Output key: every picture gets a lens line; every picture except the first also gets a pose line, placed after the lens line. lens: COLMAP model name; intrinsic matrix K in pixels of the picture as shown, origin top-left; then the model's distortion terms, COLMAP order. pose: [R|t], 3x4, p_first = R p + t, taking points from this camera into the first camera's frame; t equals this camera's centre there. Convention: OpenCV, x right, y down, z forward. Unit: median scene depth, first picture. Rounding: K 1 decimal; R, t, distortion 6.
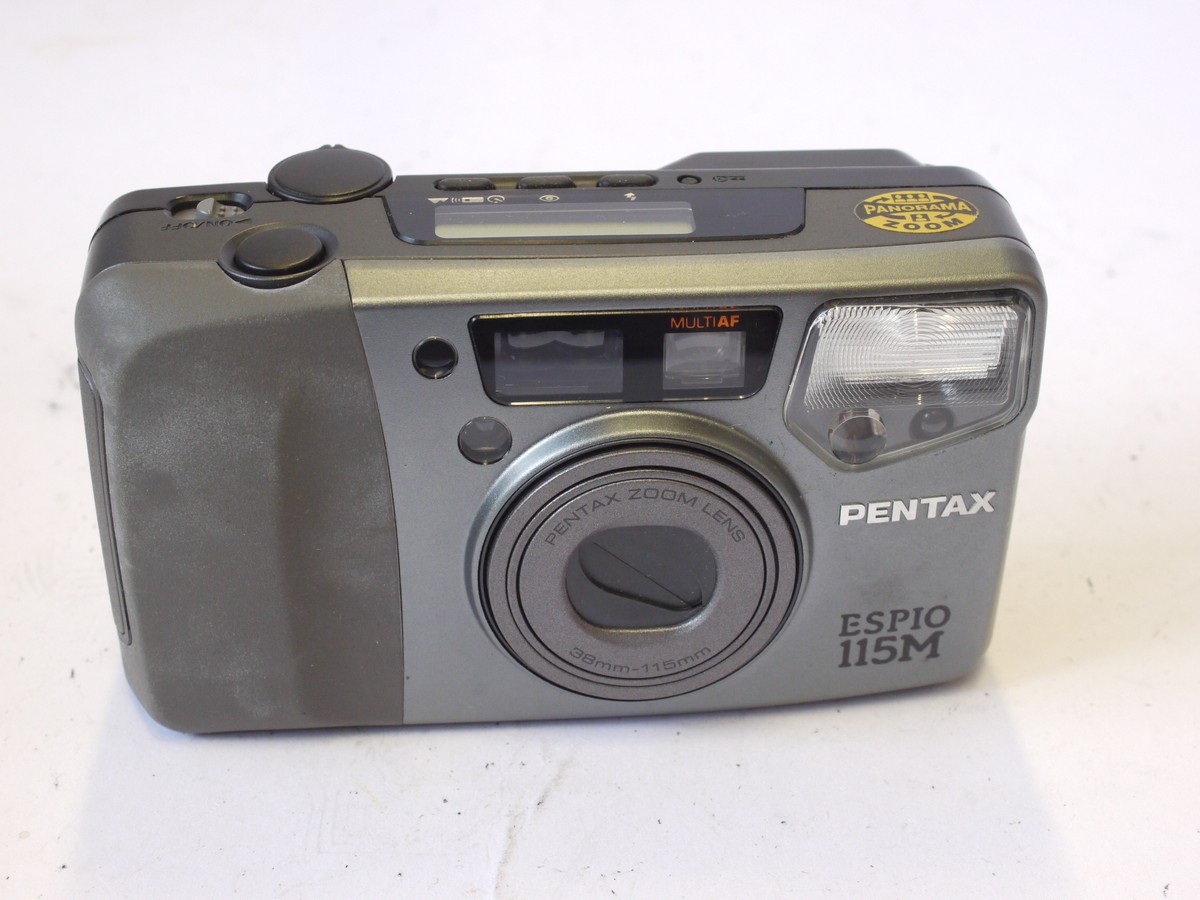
lens RADIAL K [[2143.3, 0, 600.0], [0, 2143.3, 450.0], [0, 0, 1]] dist [-0.032855, -0.128351]
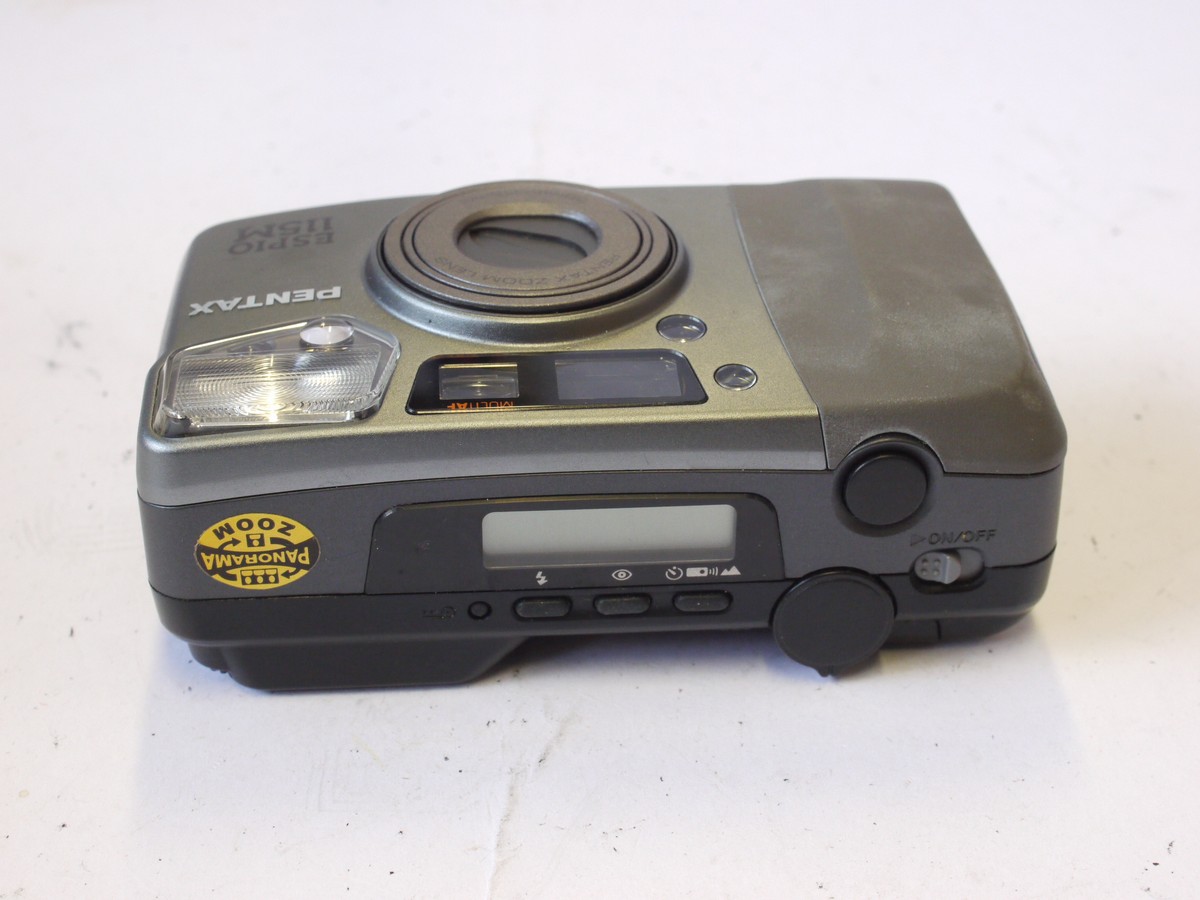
lens RADIAL K [[2143.3, 0, 600.0], [0, 2143.3, 450.0], [0, 0, 1]] dist [-0.032855, -0.128351]
pose [[-0.993312, -0.023133, -0.113123, 0.102107], [-0.026790, -0.906814, 0.420678, -0.487096], [-0.112313, 0.420895, 0.900130, 0.063084]]
